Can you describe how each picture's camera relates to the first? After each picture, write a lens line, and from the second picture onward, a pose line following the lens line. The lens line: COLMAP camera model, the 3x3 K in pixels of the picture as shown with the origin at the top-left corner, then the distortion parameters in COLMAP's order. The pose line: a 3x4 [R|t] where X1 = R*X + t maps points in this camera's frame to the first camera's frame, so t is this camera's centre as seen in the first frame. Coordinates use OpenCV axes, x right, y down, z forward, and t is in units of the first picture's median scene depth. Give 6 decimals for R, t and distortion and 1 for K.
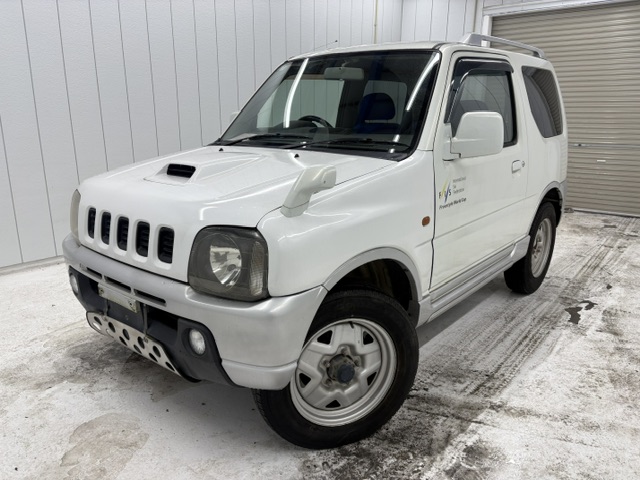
lens RADIAL K [[484.9, 0, 322.2], [0, 484.9, 239.5], [0, 0, 1]] dist [0.027655, -0.051679]
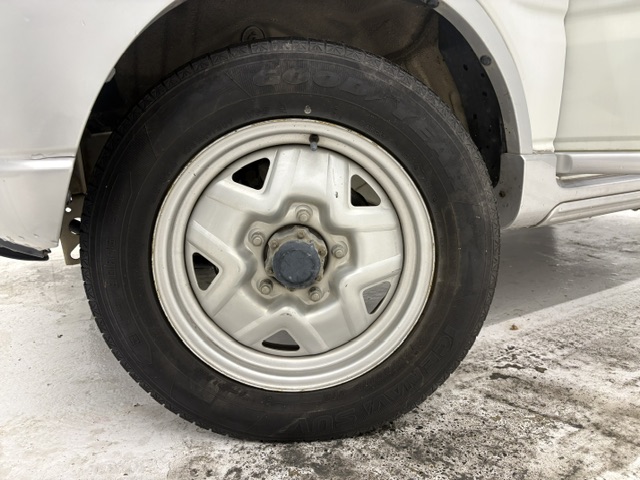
lens RADIAL K [[484.9, 0, 320.1], [0, 484.9, 238.9], [0, 0, 1]] dist [0.027655, -0.051679]
pose [[0.945393, 0.050354, -0.322020, 0.187082], [-0.061130, 0.997855, -0.023434, 0.246347], [0.320149, 0.041840, 0.946443, 0.575091]]
